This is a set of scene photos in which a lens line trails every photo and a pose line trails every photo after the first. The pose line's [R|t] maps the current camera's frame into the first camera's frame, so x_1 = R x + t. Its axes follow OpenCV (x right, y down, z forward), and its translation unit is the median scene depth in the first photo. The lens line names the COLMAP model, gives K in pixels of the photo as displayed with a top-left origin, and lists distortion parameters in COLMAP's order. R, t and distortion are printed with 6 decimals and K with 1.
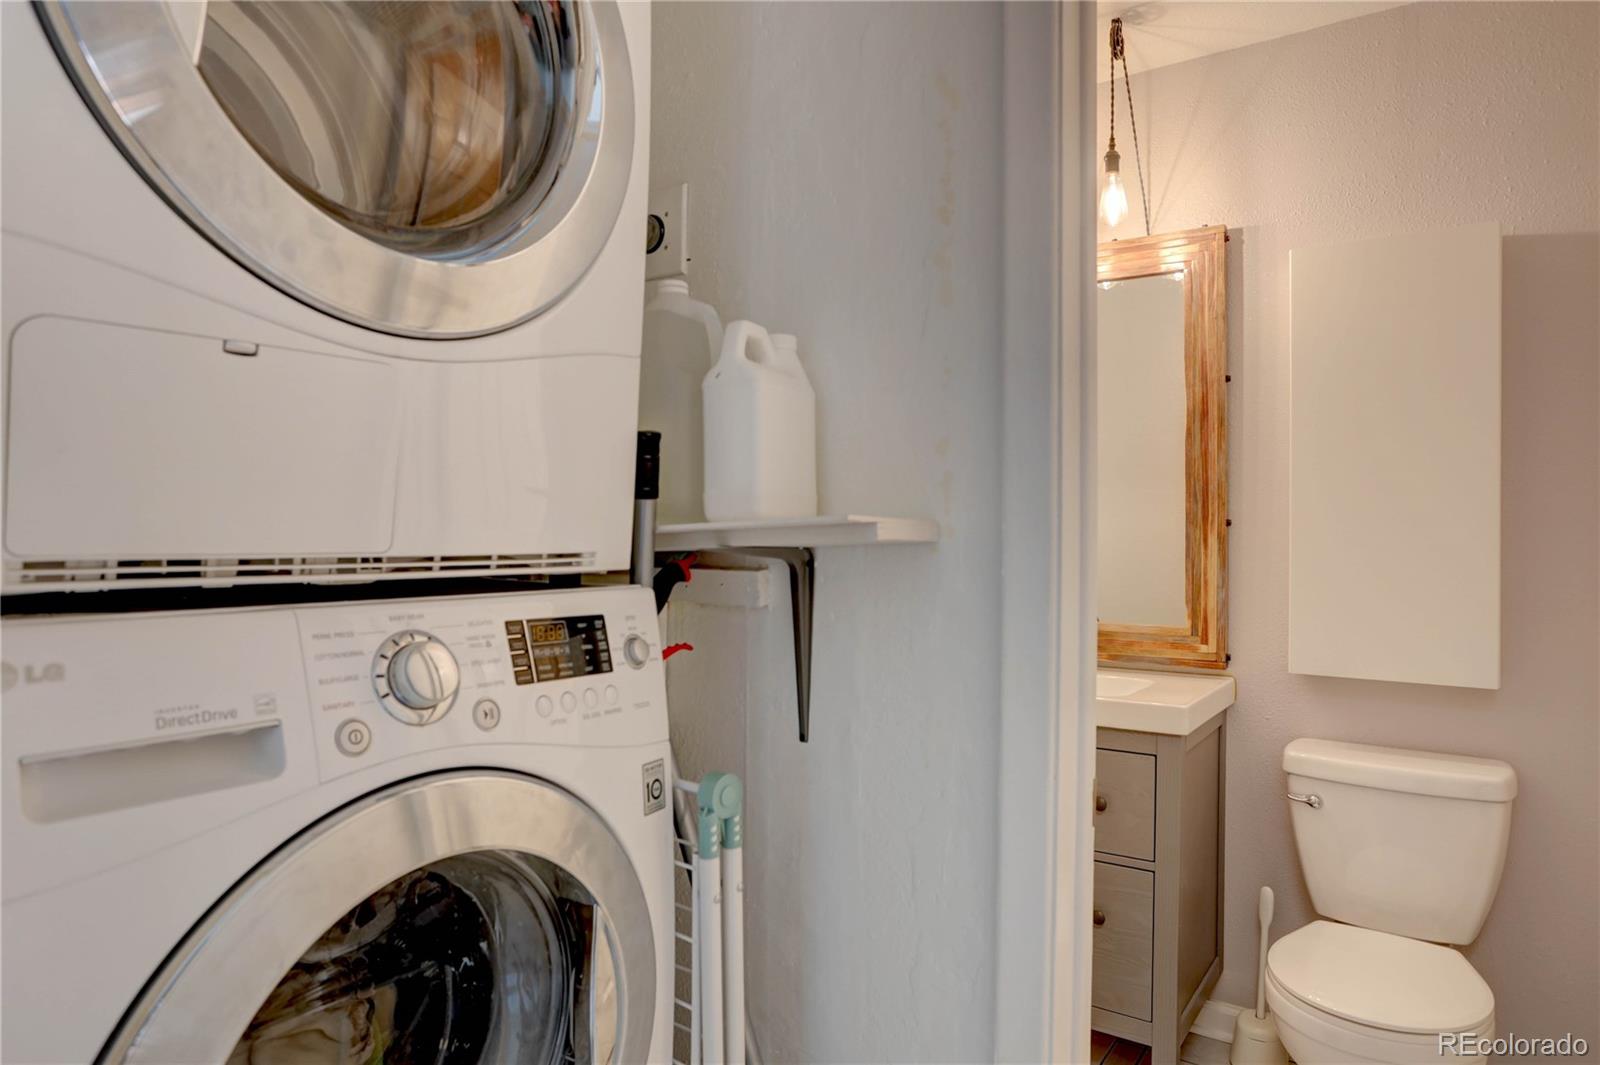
lens RADIAL K [[940.5, 0, 800.0], [0, 940.5, 532.5], [0, 0, 1]] dist [-0.076243, 0.001892]
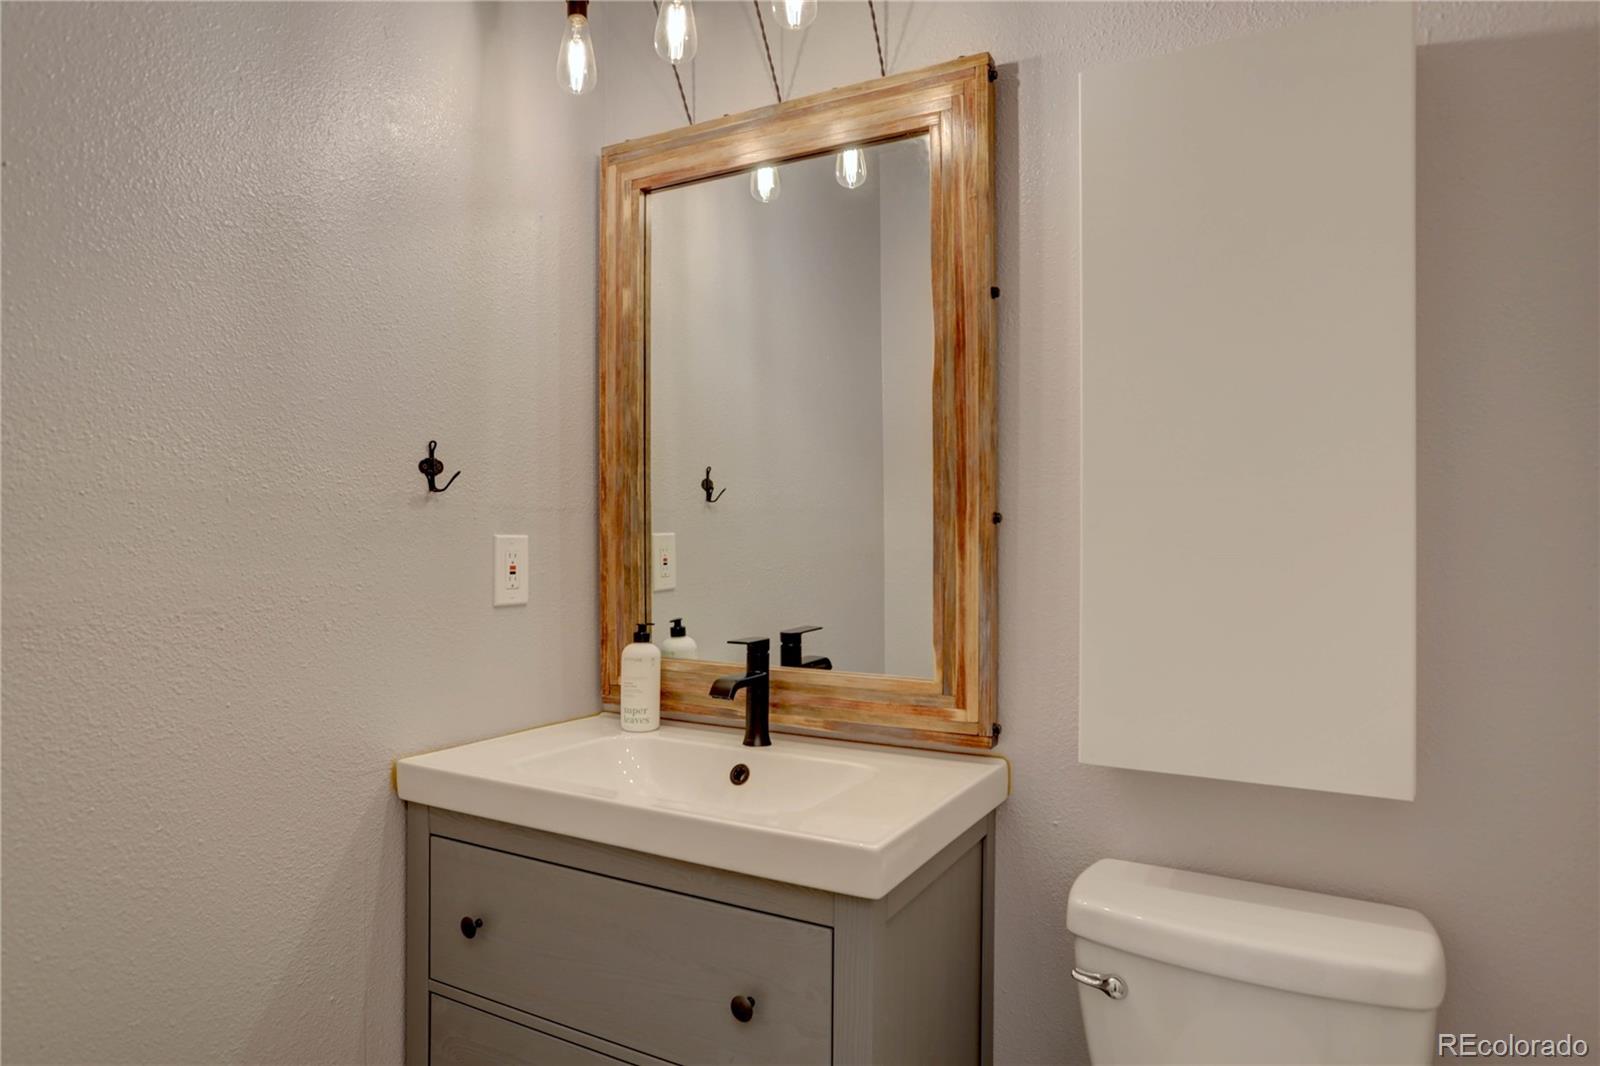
lens RADIAL K [[940.5, 0, 800.0], [0, 940.5, 533.0], [0, 0, 1]] dist [-0.076243, 0.001892]
pose [[0.993227, -0.000952, 0.116187, 0.252720], [0.001595, 0.999984, -0.005440, 0.003277], [-0.116180, 0.005589, 0.993212, 0.373210]]
